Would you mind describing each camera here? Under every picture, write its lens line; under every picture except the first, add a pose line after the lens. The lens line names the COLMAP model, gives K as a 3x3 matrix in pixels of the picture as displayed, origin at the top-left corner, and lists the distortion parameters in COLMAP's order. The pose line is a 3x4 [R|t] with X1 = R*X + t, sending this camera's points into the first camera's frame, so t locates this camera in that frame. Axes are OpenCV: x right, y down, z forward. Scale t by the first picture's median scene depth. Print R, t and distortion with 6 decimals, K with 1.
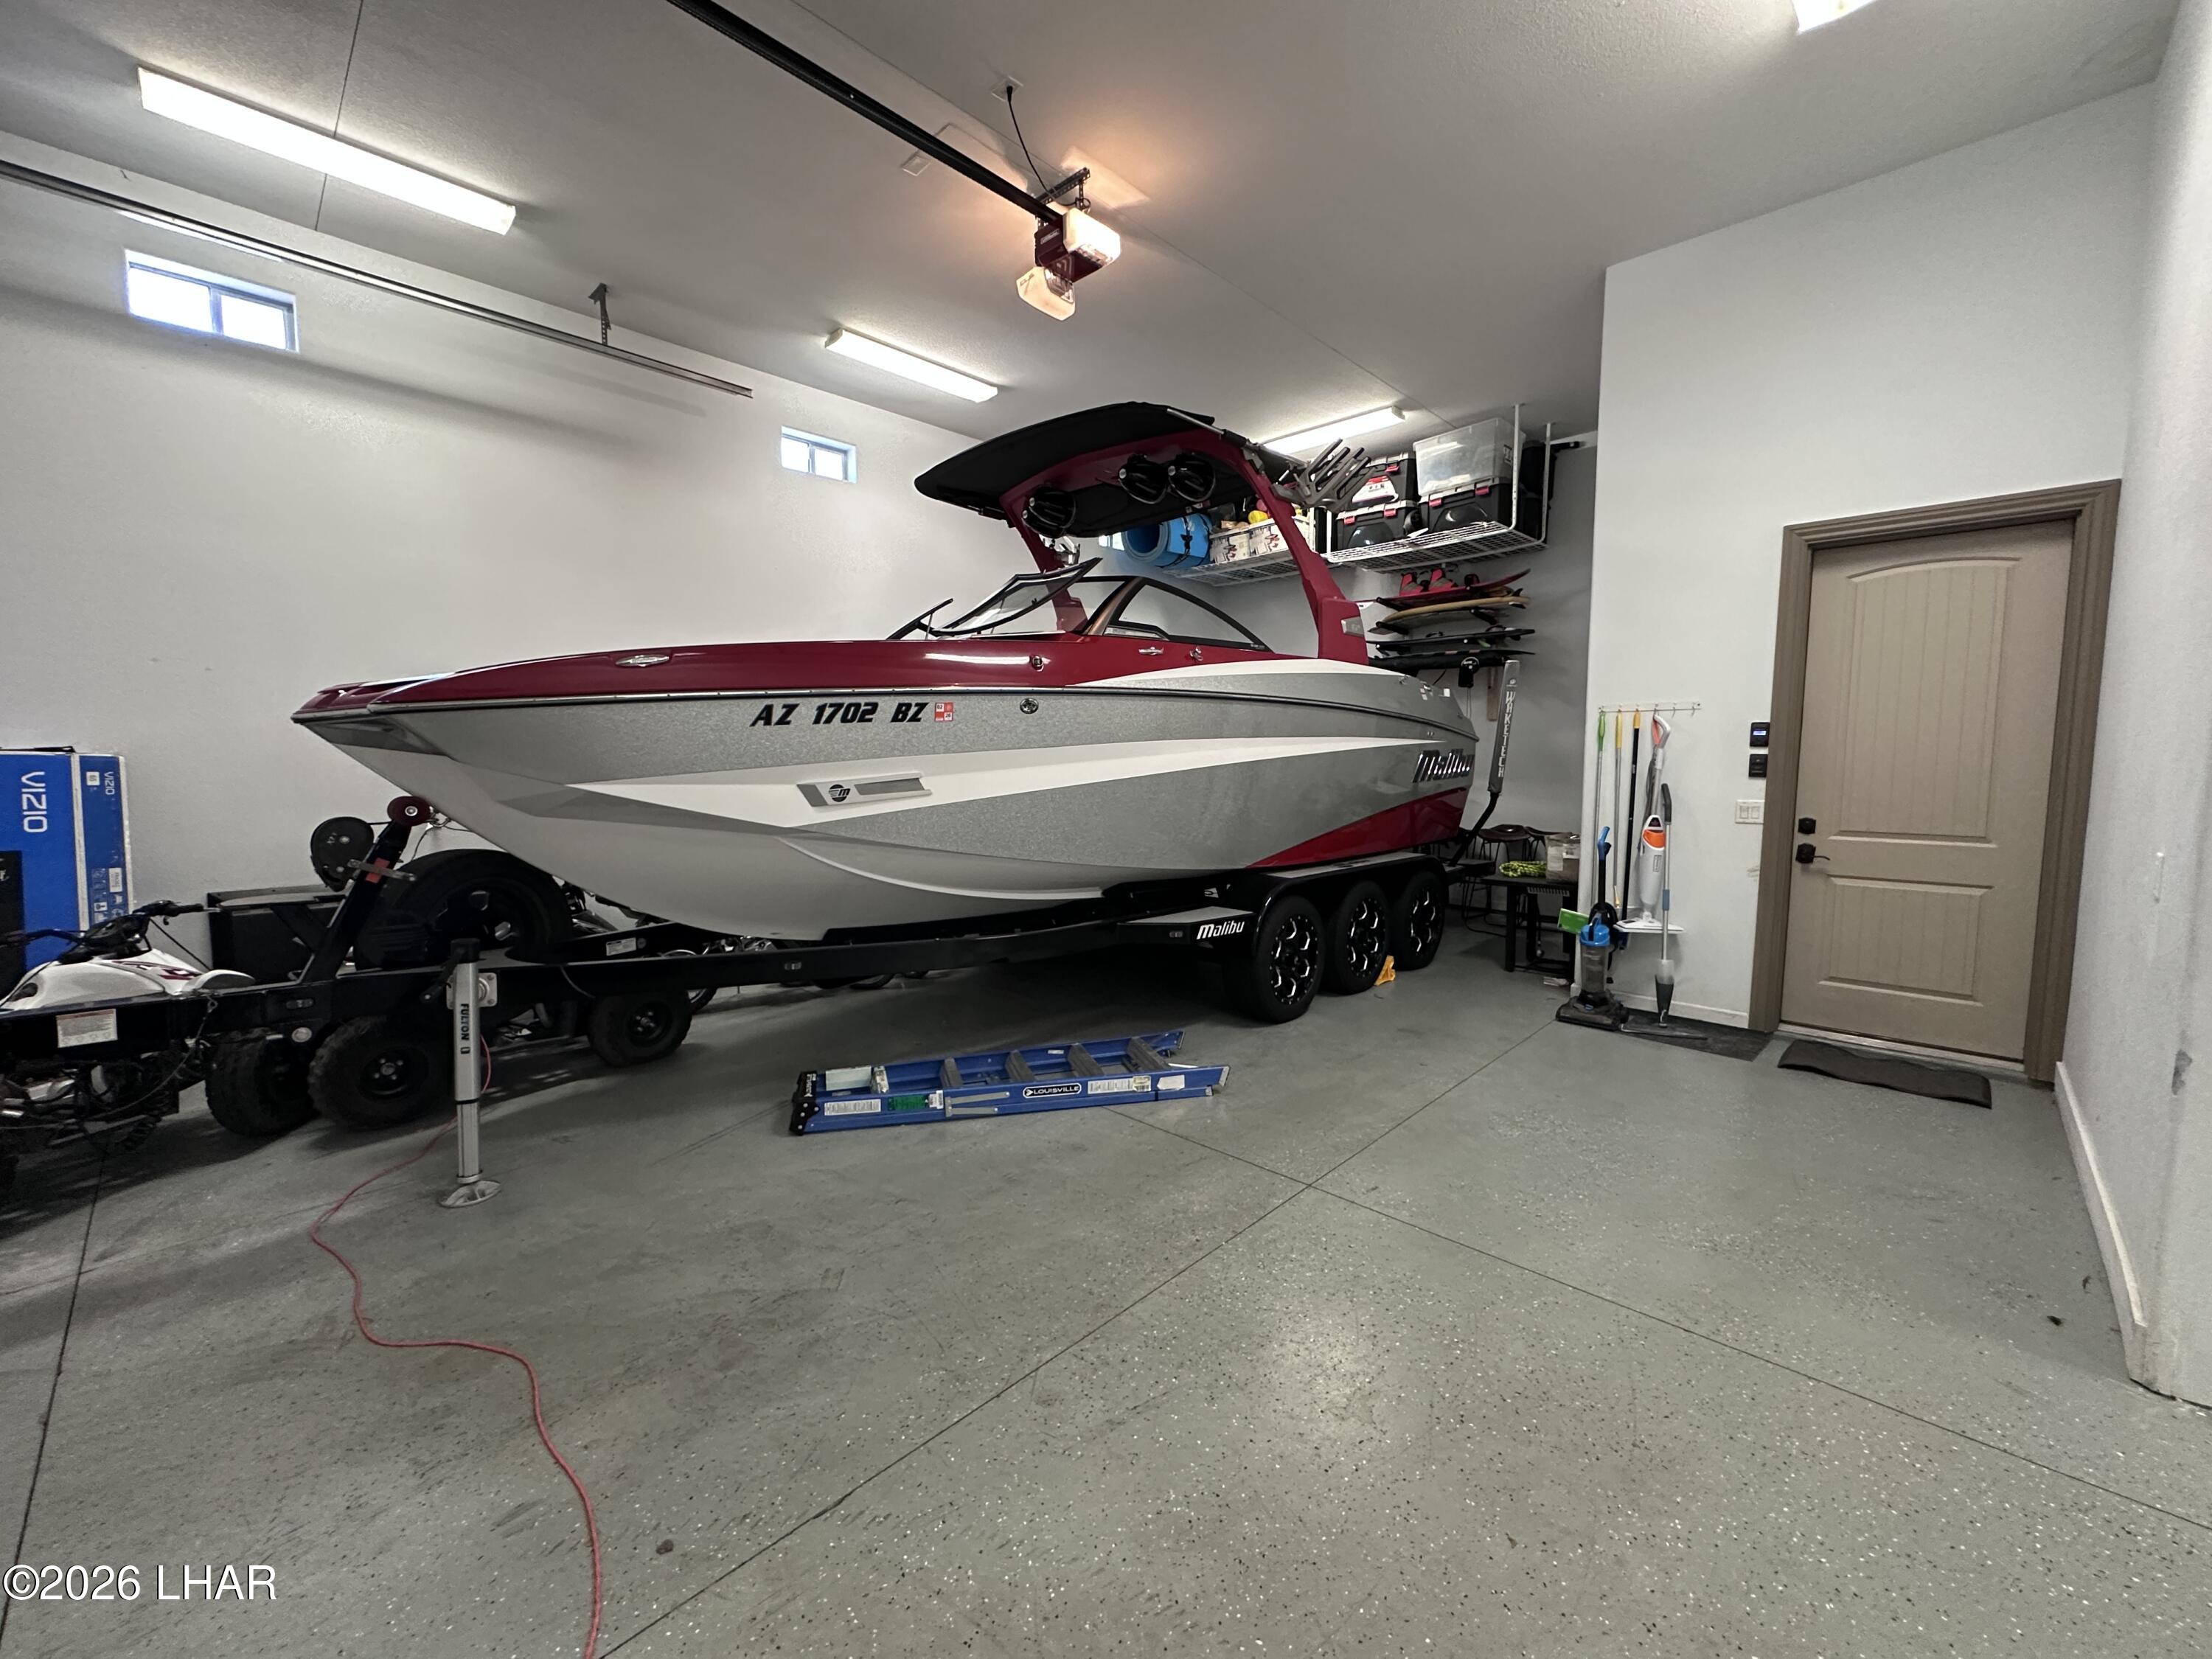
lens RADIAL K [[887.1, 0, 1104.1], [0, 887.1, 827.3], [0, 0, 1]] dist [-0.003411, 0.000178]
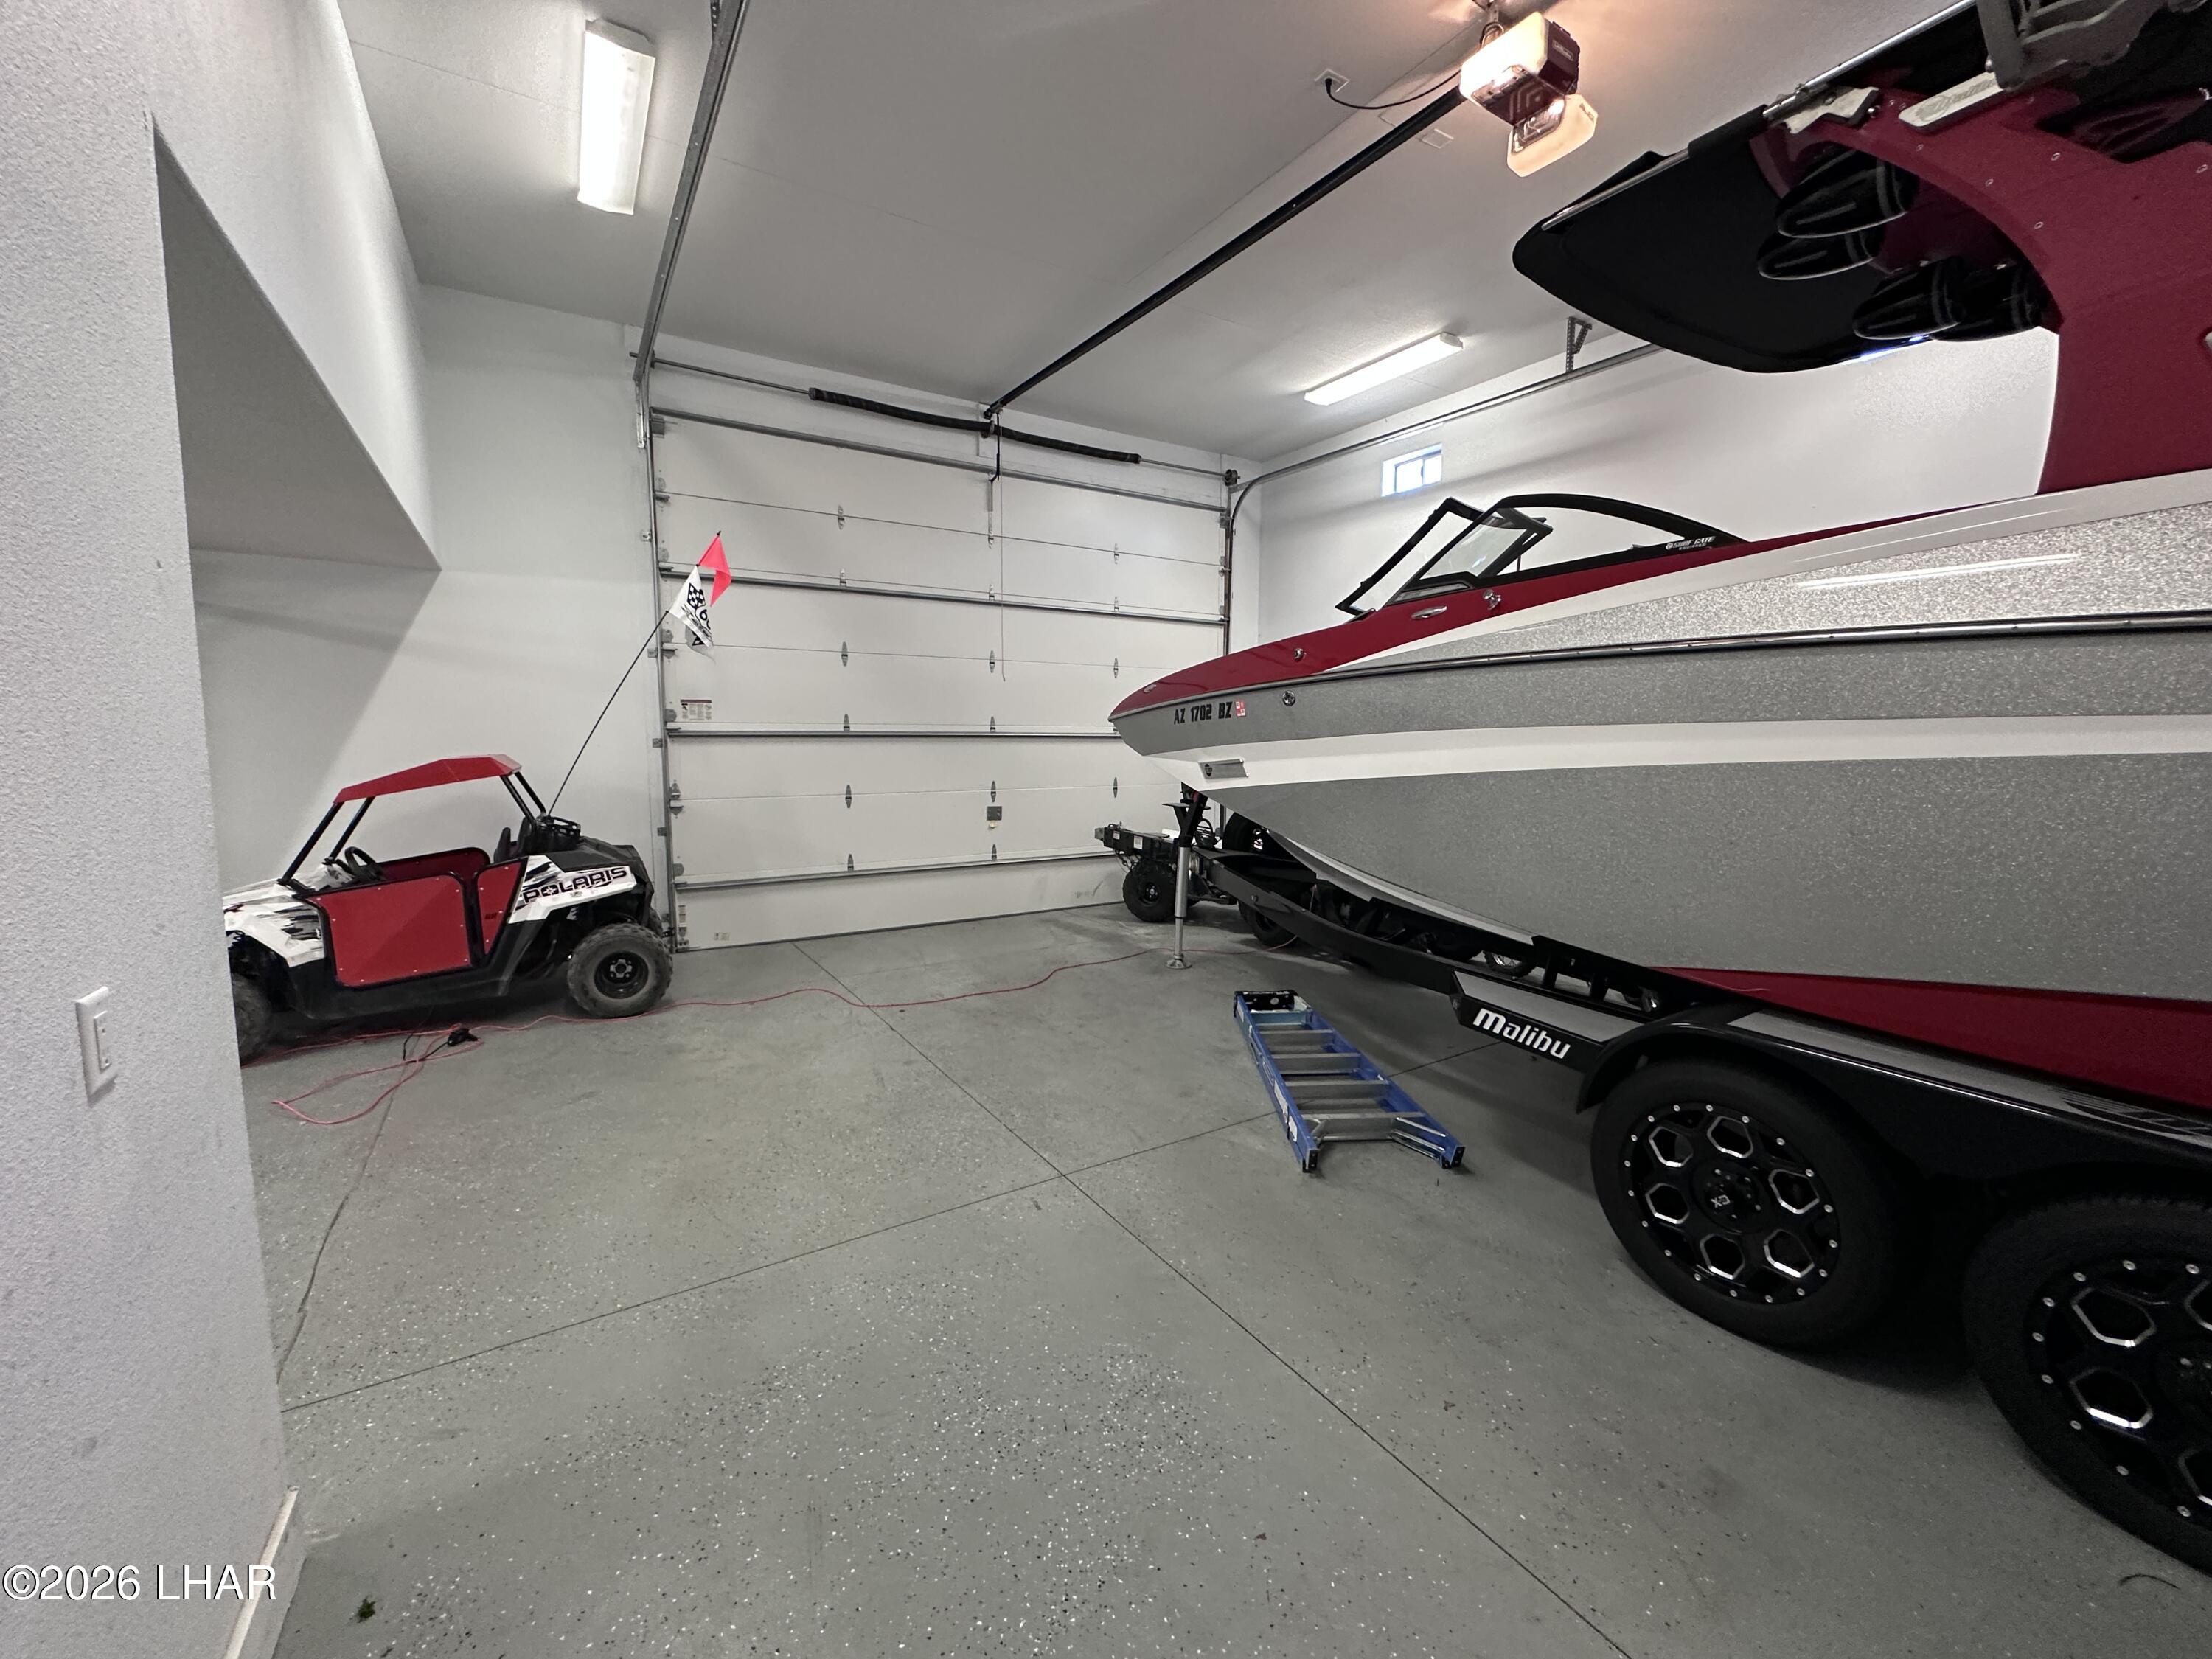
lens RADIAL K [[887.1, 0, 1104.1], [0, 887.1, 827.3], [0, 0, 1]] dist [-0.003411, 0.000178]
pose [[-0.243089, 0.105533, -0.964246, 1.072213], [-0.084860, 0.987939, 0.129519, -0.114068], [0.966285, 0.113311, -0.231201, 1.146172]]
